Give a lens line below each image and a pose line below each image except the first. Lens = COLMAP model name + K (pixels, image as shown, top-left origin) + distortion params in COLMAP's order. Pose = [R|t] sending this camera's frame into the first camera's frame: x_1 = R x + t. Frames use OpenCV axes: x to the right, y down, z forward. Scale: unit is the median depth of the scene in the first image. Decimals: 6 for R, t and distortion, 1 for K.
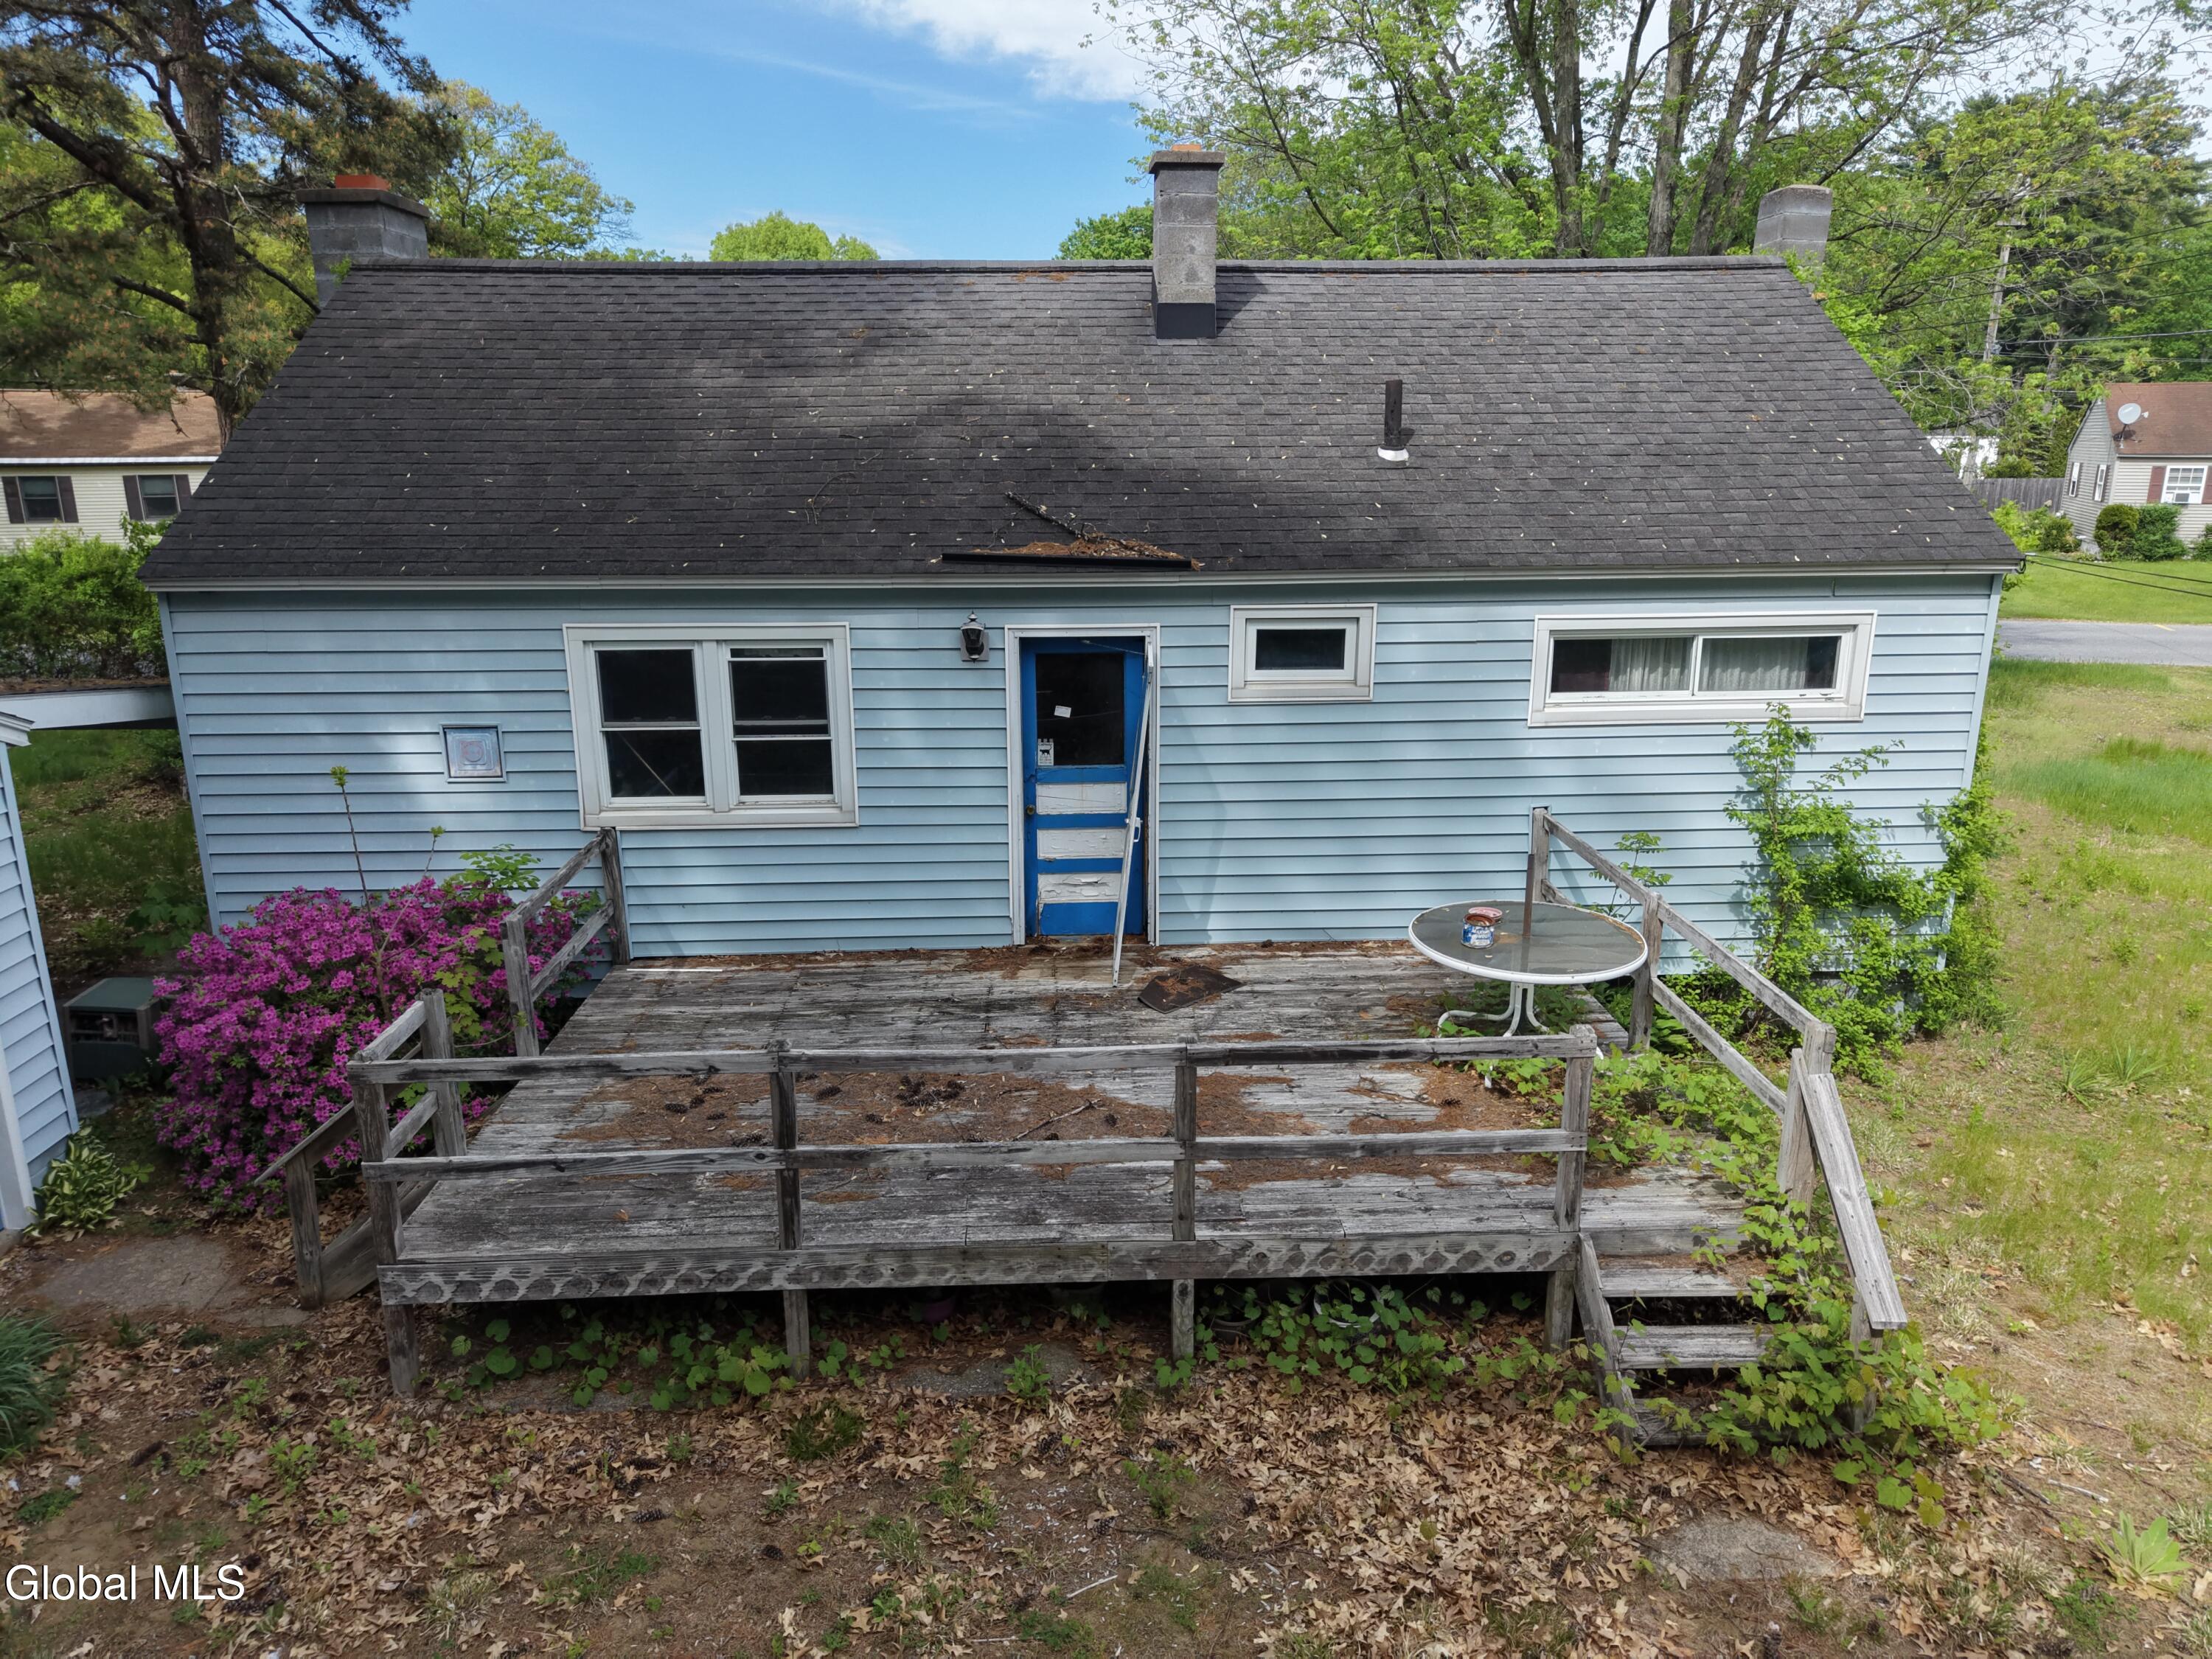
lens RADIAL K [[1444.8, 0, 1106.0], [0, 1444.8, 829.5], [0, 0, 1]] dist [-0.001911, -0.003834]
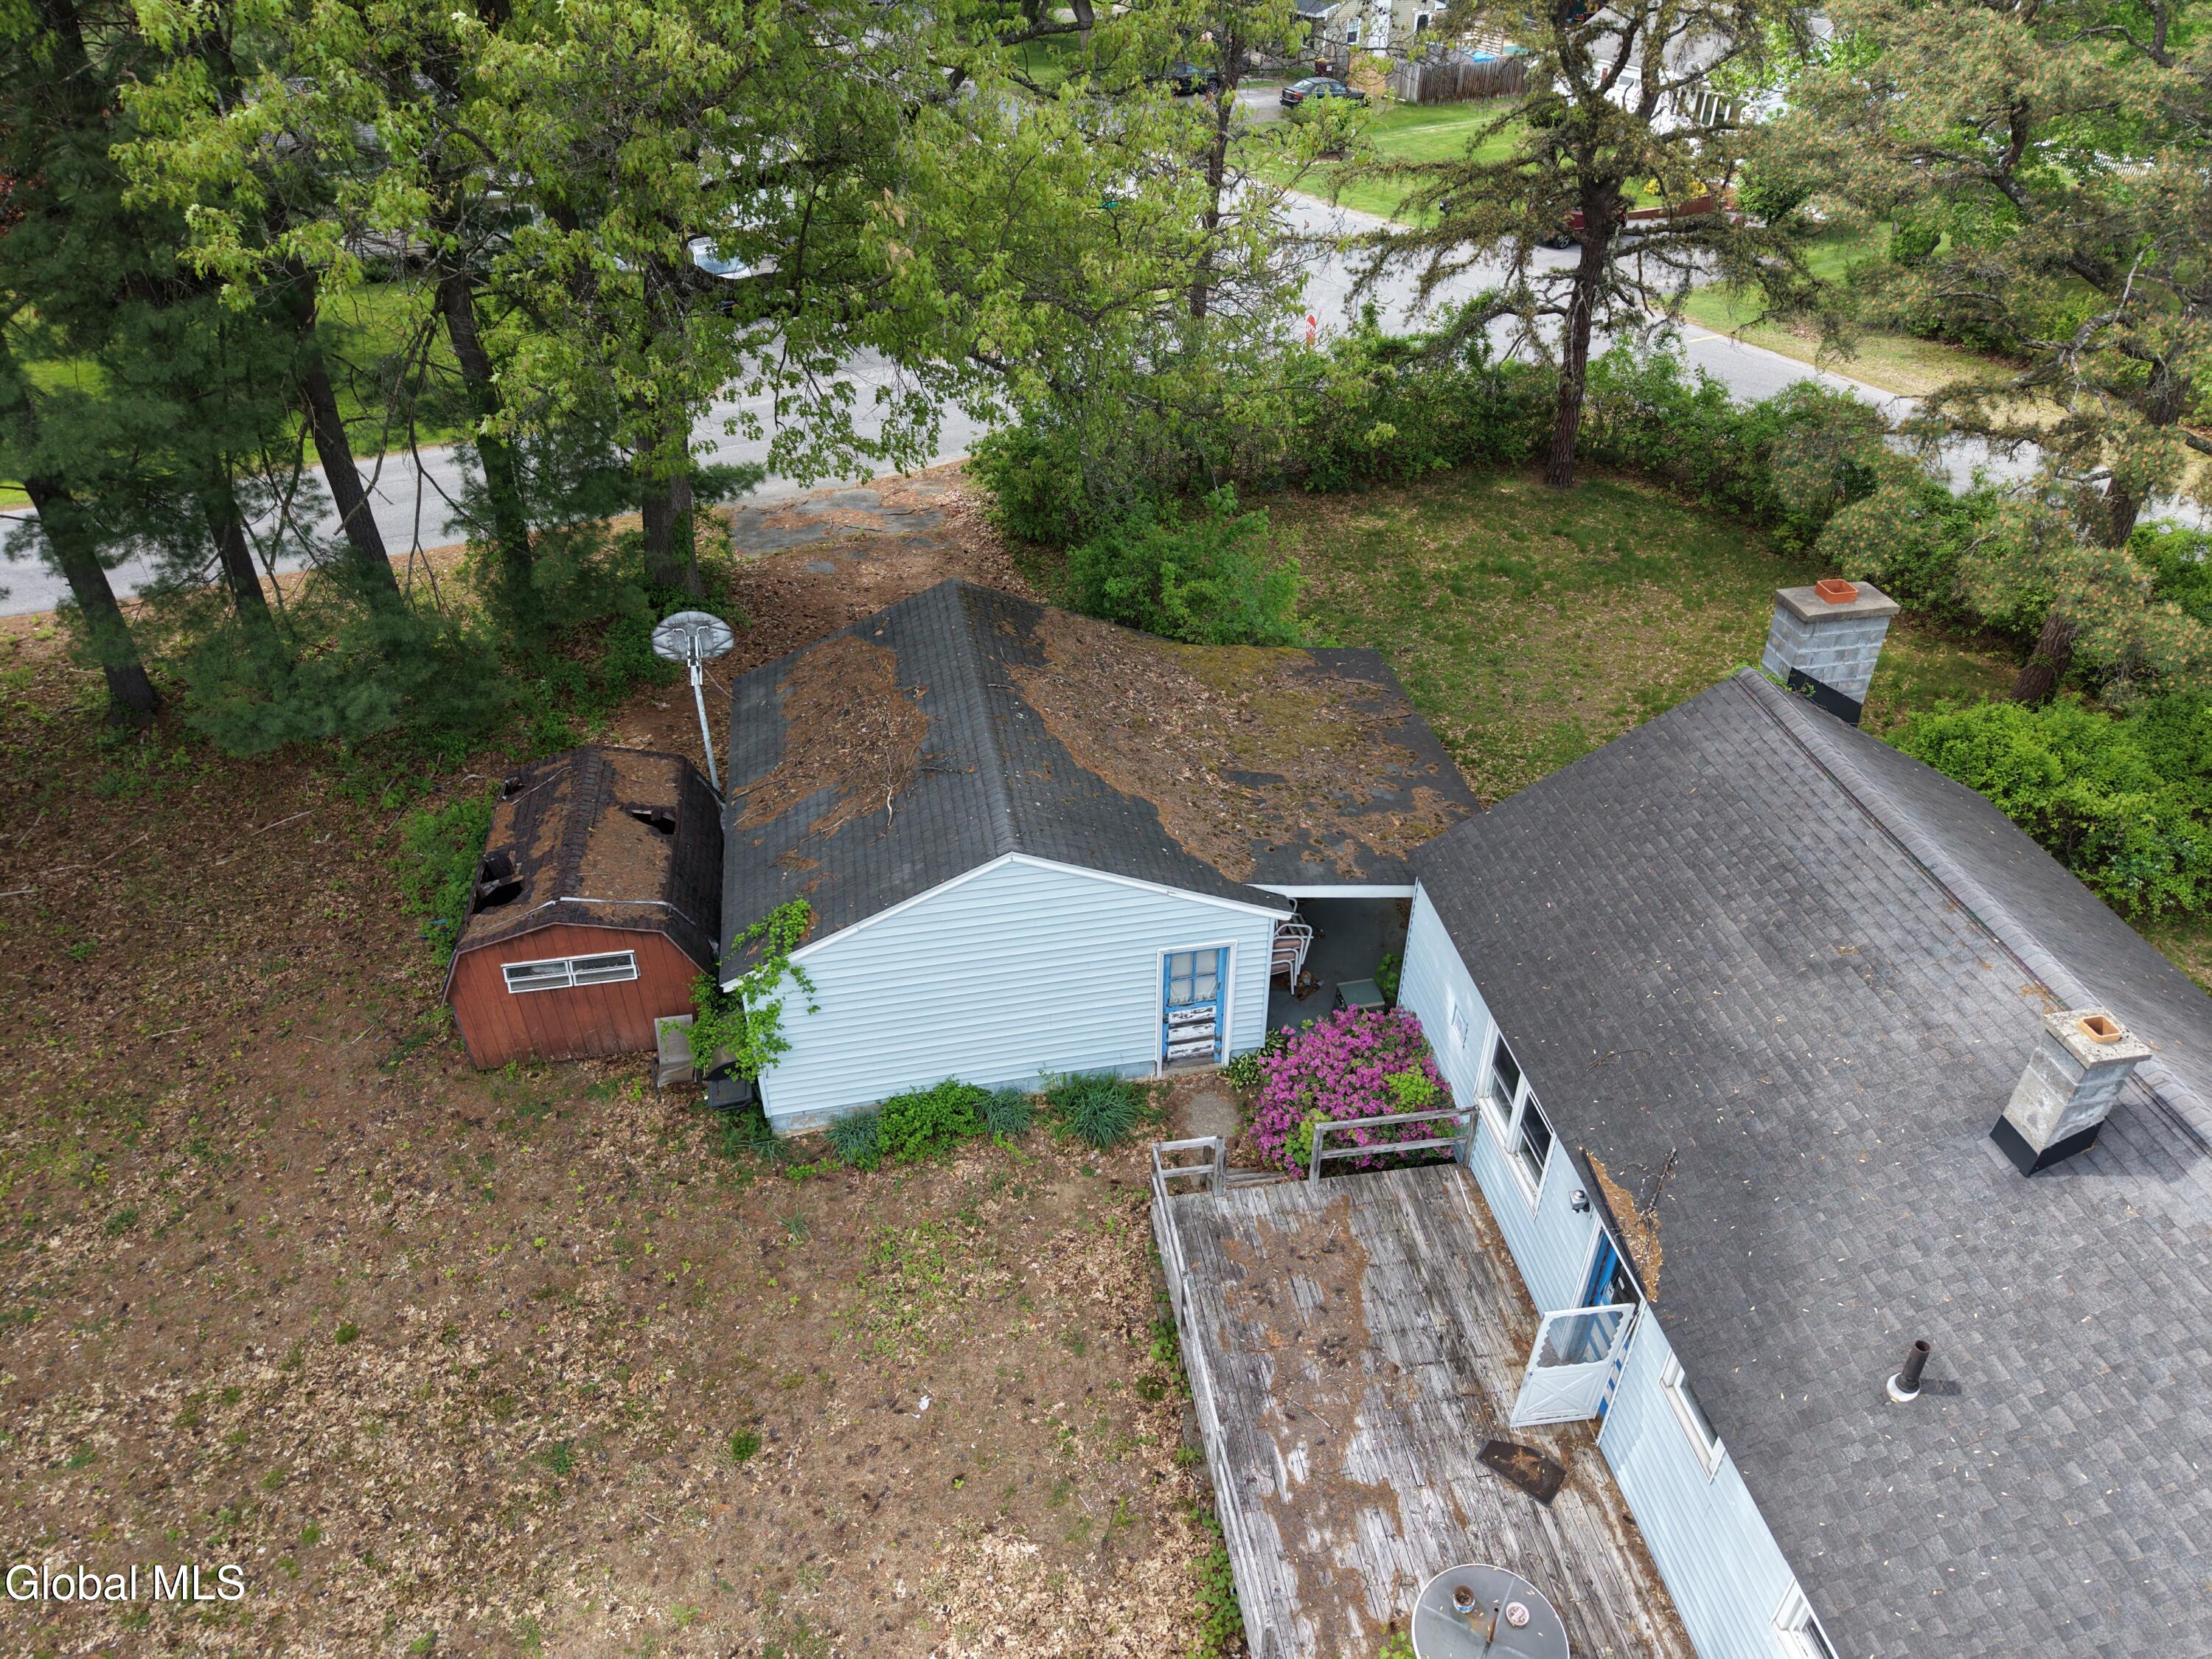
lens RADIAL K [[1444.8, 0, 1106.0], [0, 1444.8, 829.5], [0, 0, 1]] dist [-0.001911, -0.003834]
pose [[0.118971, 0.580971, -0.805182, 0.801324], [-0.267842, 0.799657, 0.537410, -1.078579], [0.956089, 0.151725, 0.250744, 0.103838]]
